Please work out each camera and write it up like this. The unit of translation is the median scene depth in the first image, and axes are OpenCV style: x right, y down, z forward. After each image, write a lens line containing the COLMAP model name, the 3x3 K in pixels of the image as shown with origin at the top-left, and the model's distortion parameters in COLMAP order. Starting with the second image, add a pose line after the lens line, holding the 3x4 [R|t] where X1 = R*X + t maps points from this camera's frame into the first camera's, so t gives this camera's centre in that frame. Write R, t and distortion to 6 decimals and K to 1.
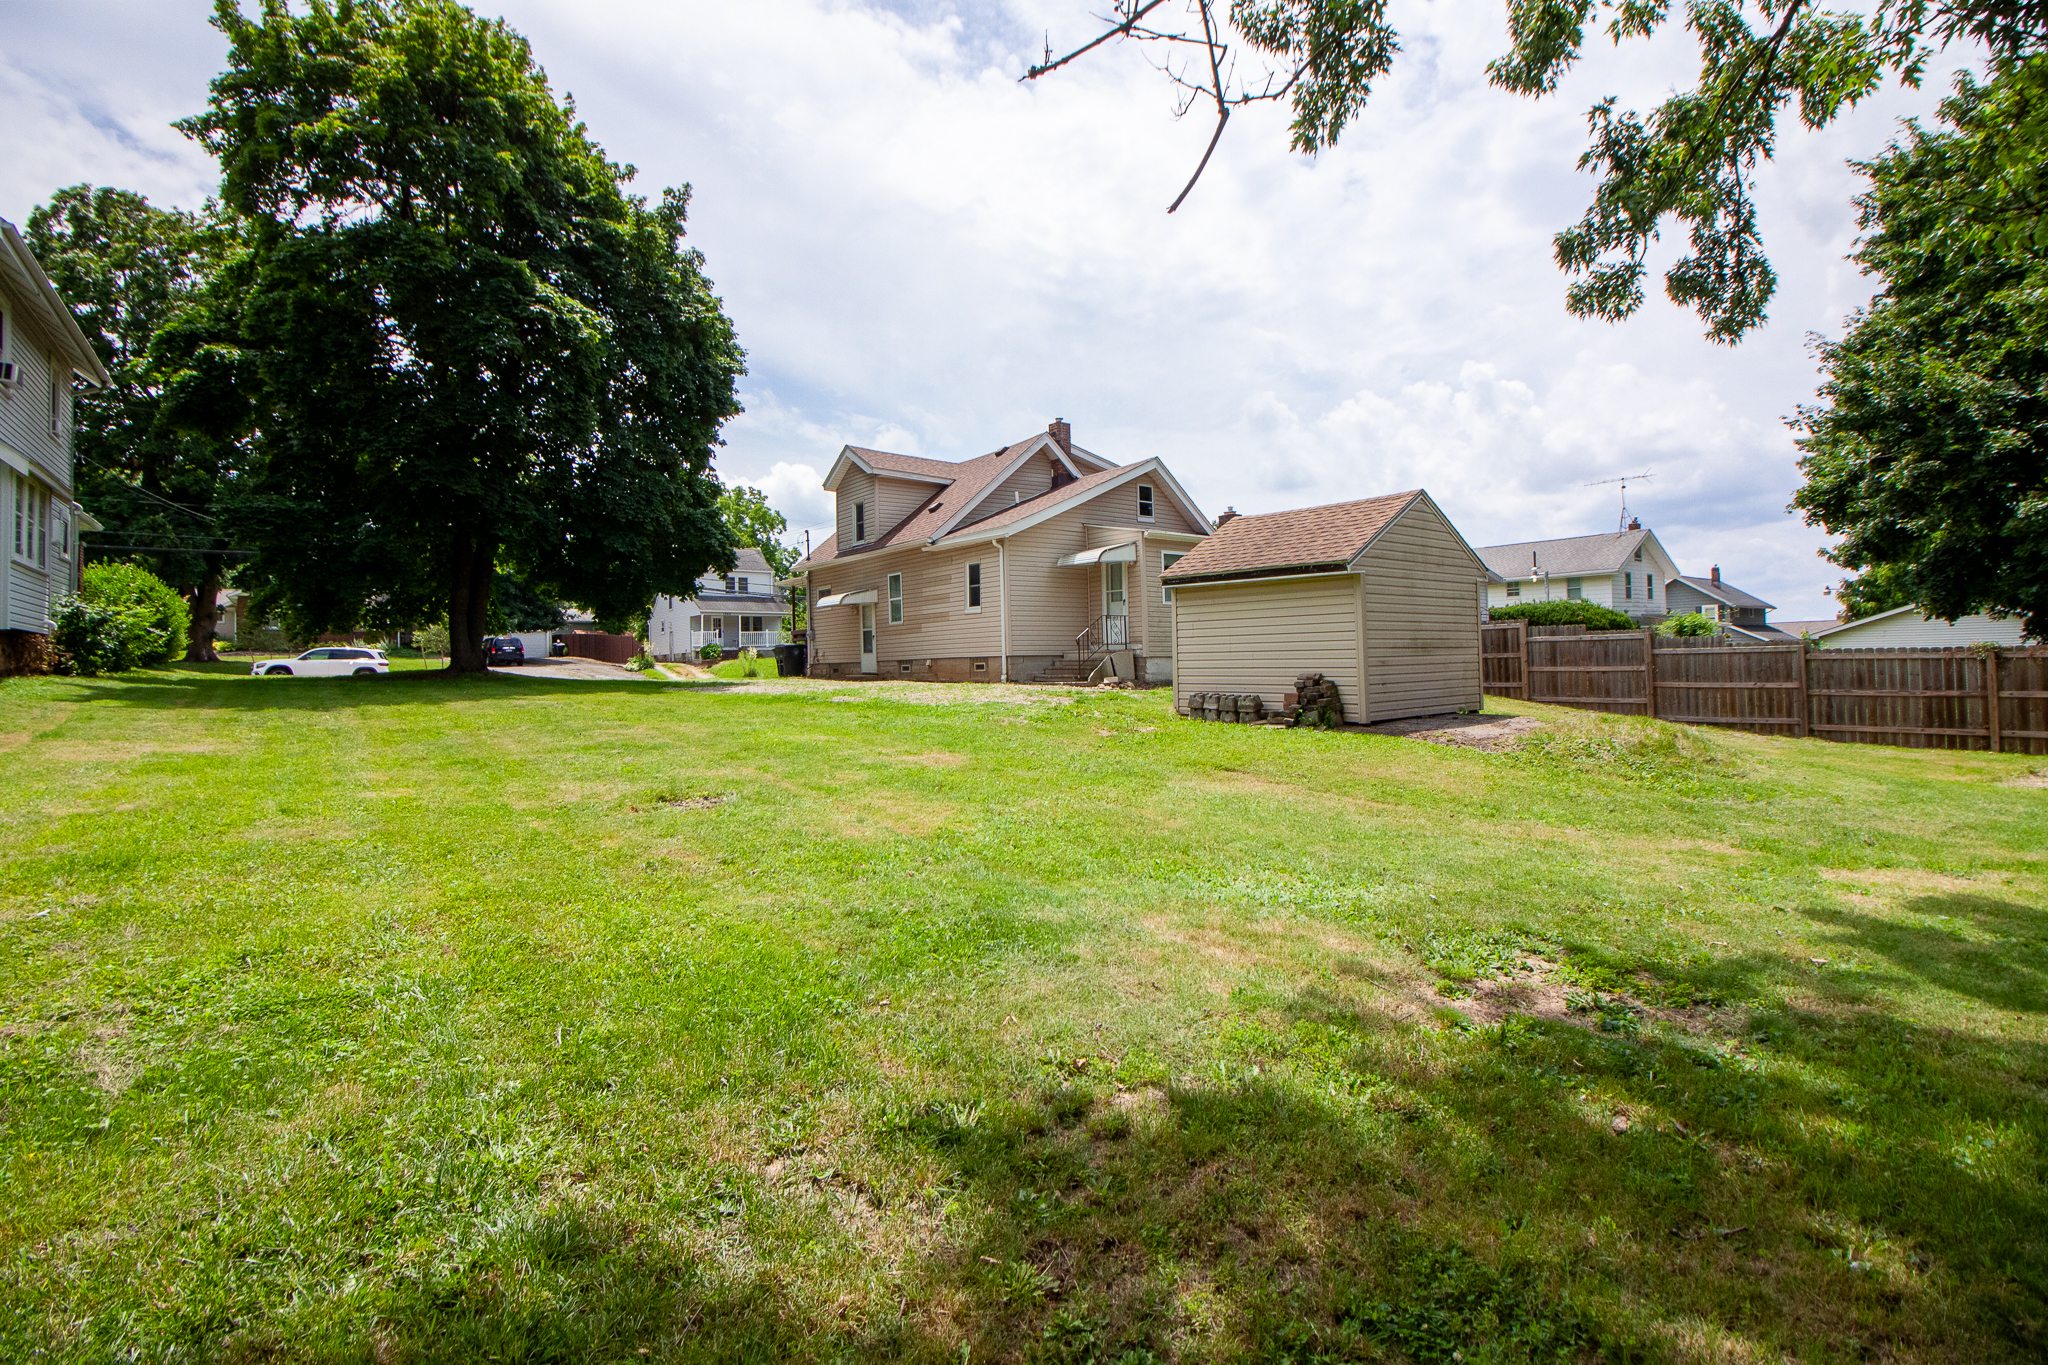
lens RADIAL K [[983.6, 0, 1022.1], [0, 983.6, 636.7], [0, 0, 1]] dist [0.019156, -0.018483]
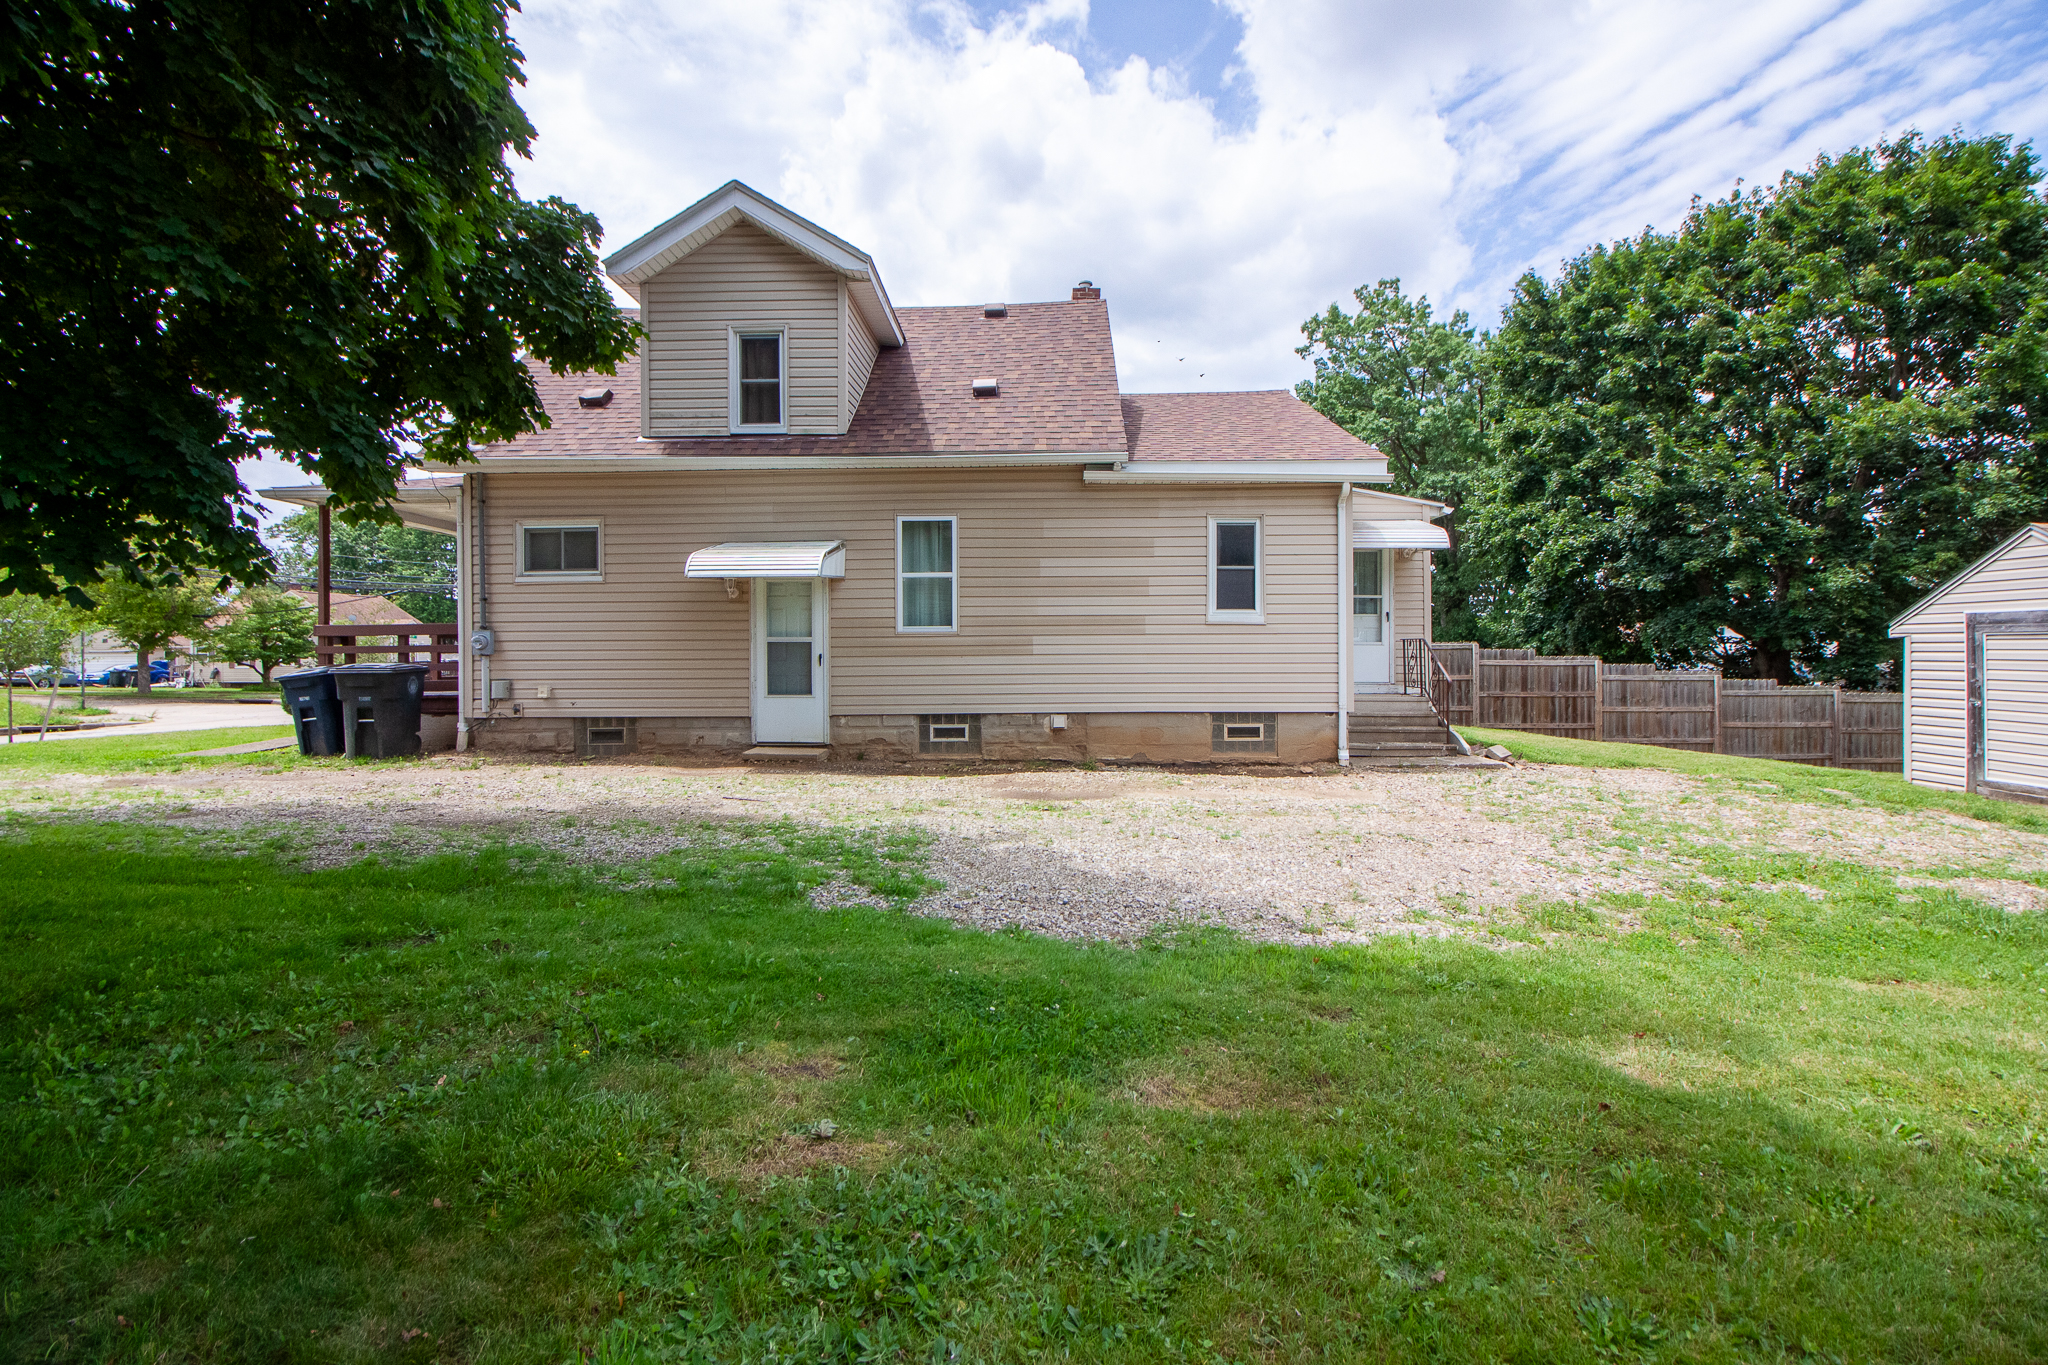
lens RADIAL K [[983.6, 0, 1022.1], [0, 983.6, 636.7], [0, 0, 1]] dist [0.019156, -0.018483]
pose [[0.593204, 0.025793, 0.804639, -0.502848], [-0.031814, 0.999457, -0.008584, -0.009229], [-0.804424, -0.020507, 0.593702, 0.777200]]
